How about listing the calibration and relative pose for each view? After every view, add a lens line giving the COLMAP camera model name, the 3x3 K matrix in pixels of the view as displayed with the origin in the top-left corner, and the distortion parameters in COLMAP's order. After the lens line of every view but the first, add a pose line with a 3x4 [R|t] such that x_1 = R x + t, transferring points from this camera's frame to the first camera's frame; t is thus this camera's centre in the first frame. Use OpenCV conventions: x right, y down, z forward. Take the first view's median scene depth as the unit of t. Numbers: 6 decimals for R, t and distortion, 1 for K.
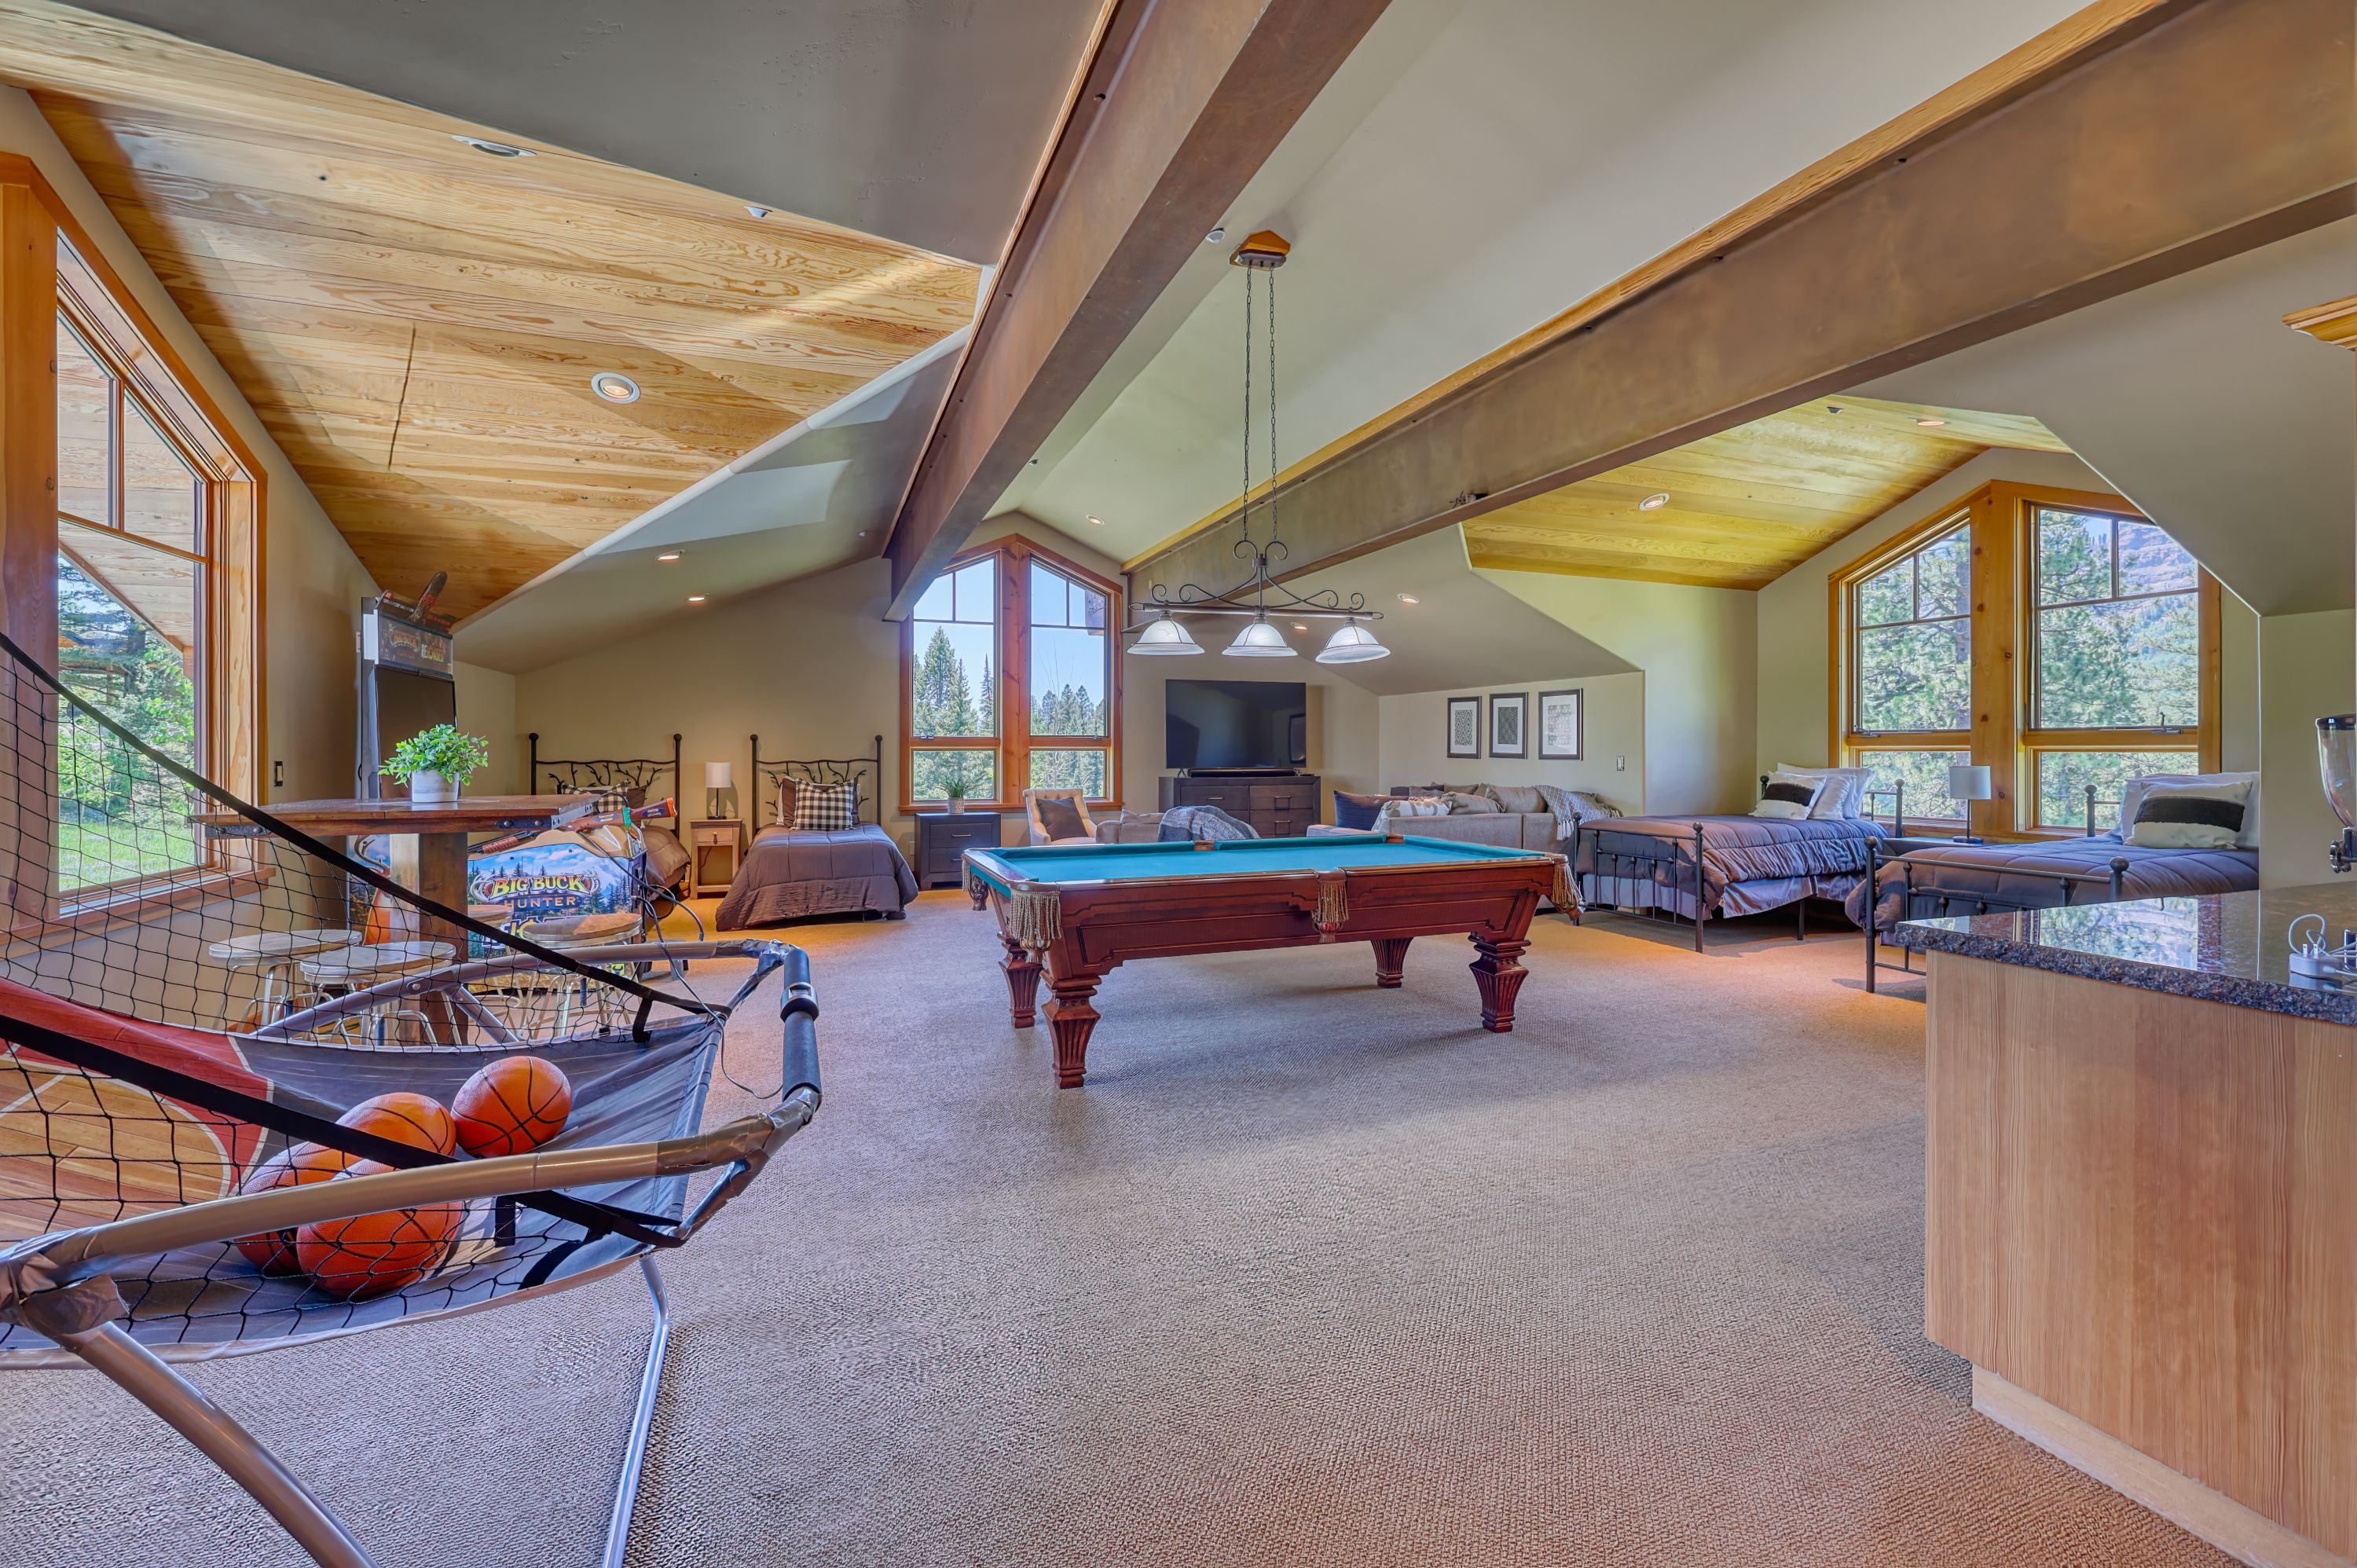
lens RADIAL K [[962.2, 0, 1167.7], [0, 962.2, 756.5], [0, 0, 1]] dist [-0.000430, 0.000120]
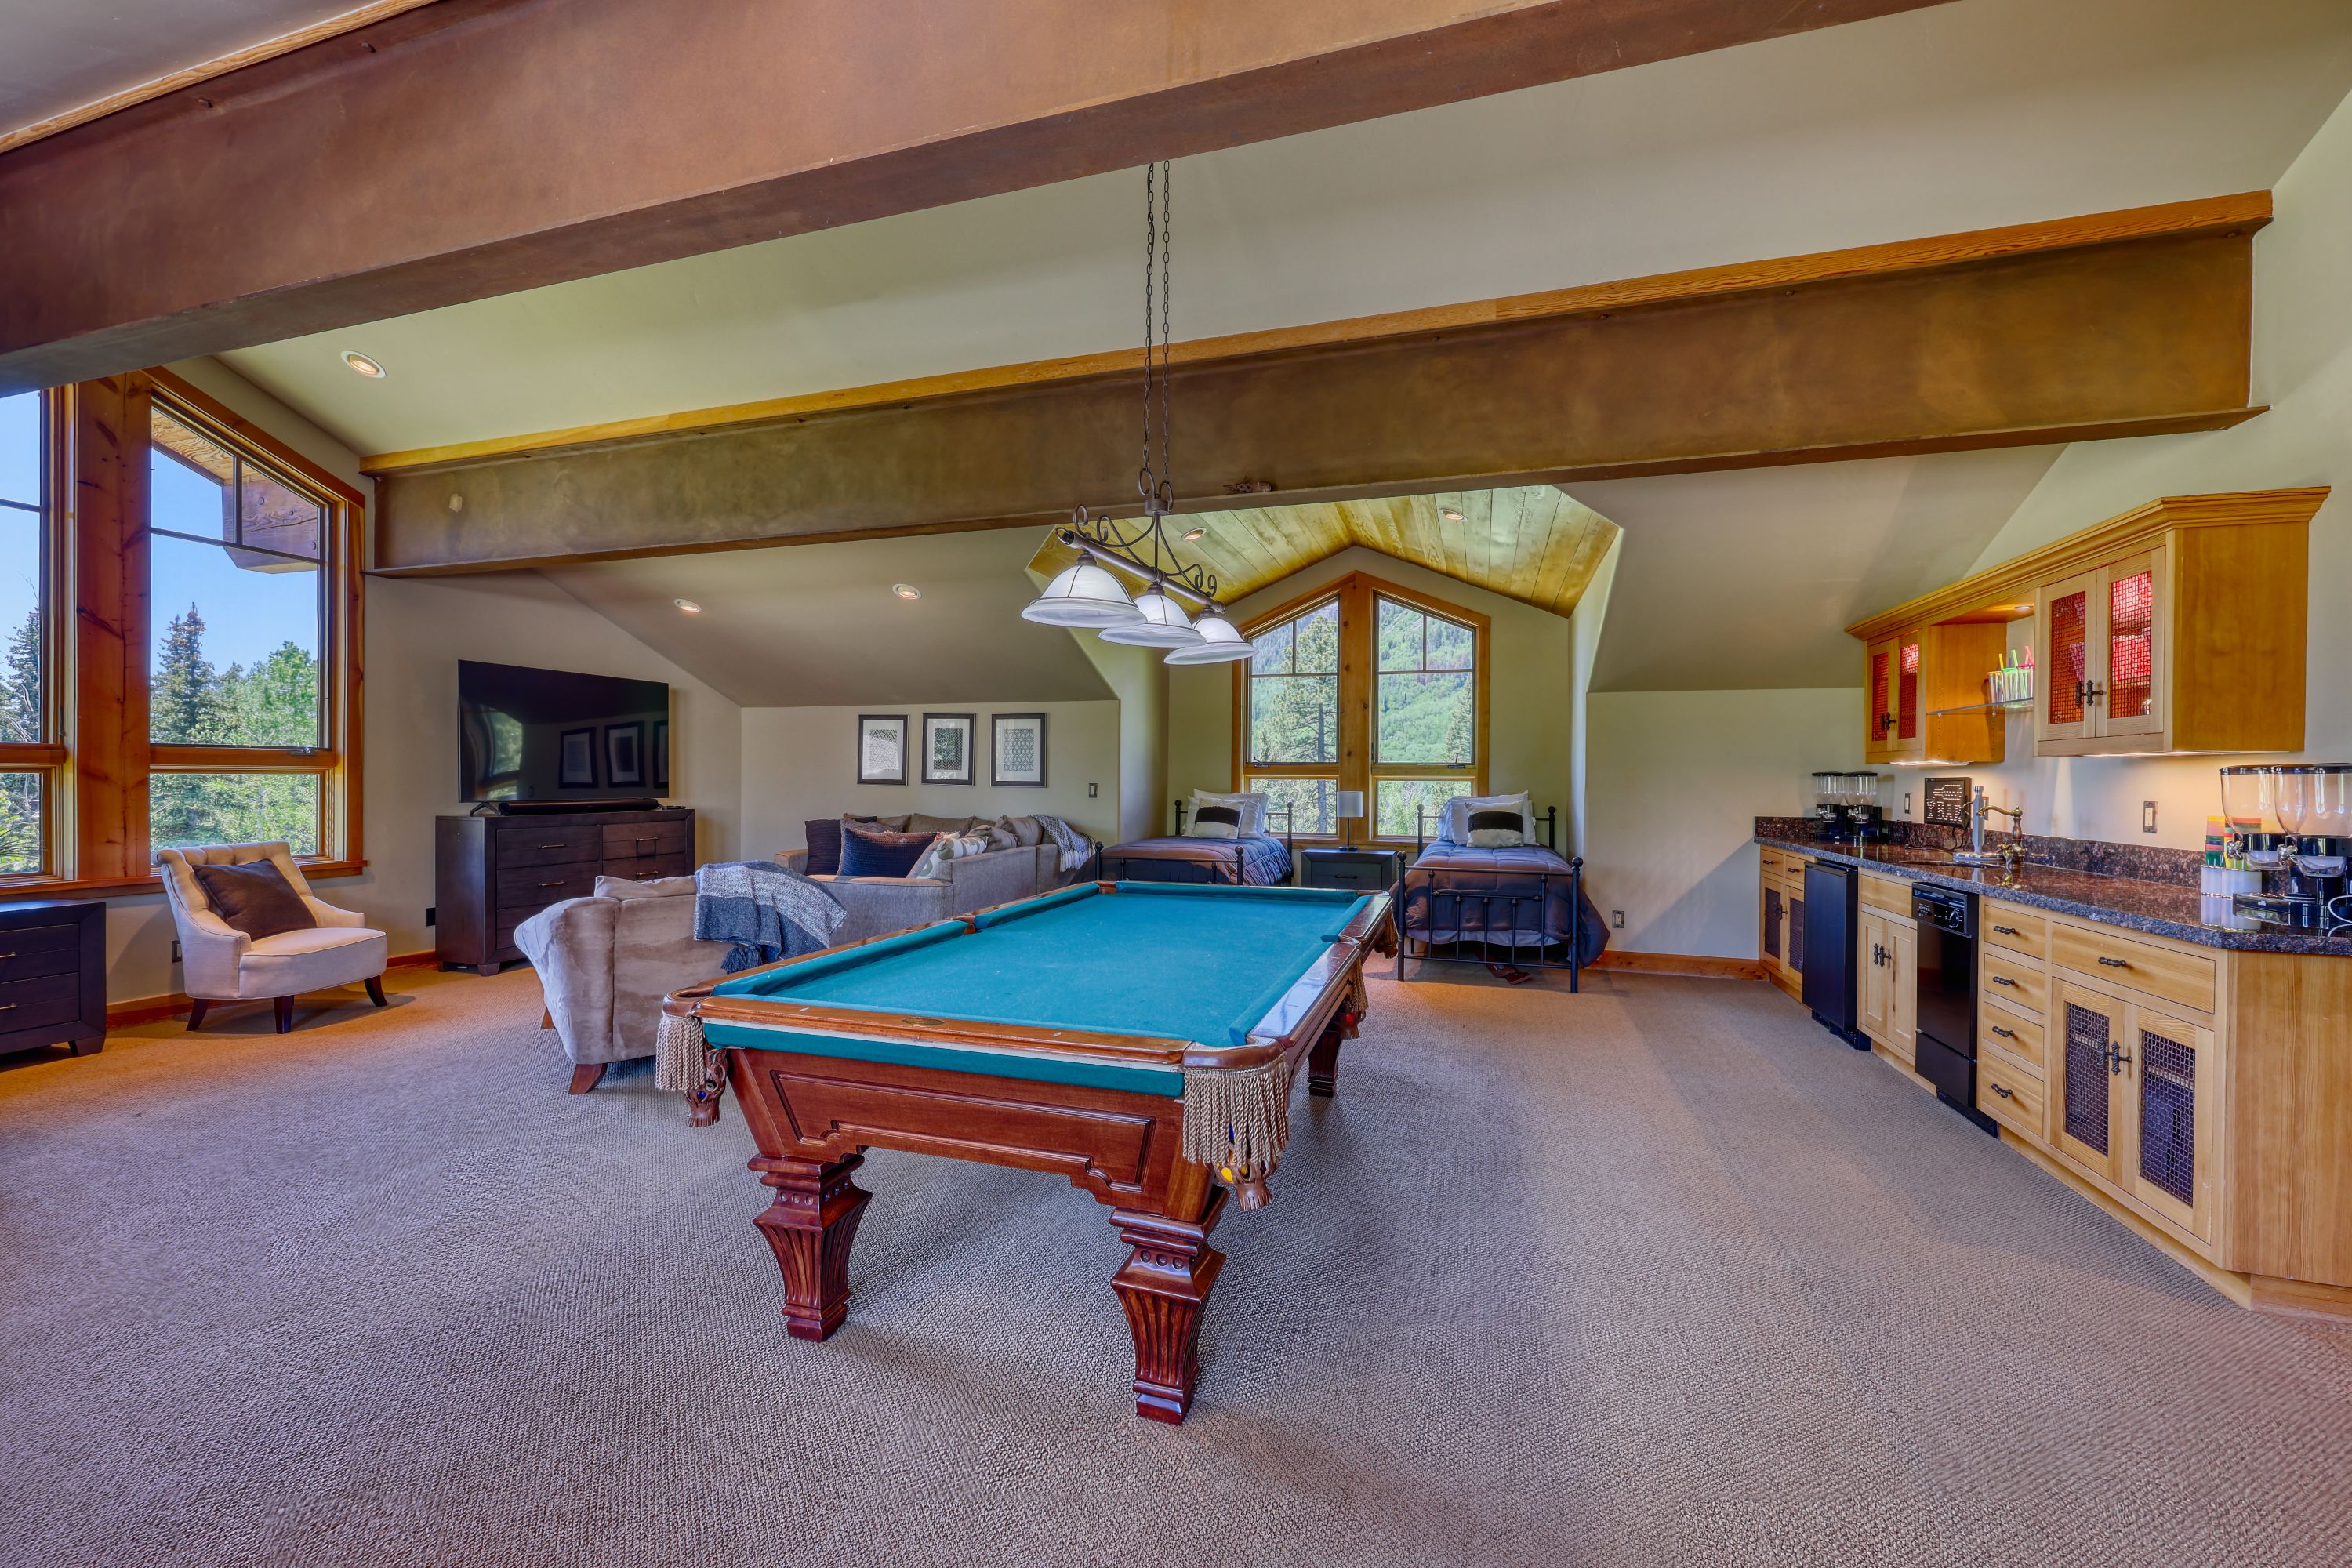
lens RADIAL K [[942.3, 0, 1181.9], [0, 942.3, 789.0], [0, 0, 1]] dist [-0.002478, 0.000237]
pose [[0.626818, -0.006550, 0.779138, -0.262165], [-0.000996, 0.999957, 0.009208, -0.003546], [-0.779165, -0.006548, 0.626785, 0.351856]]
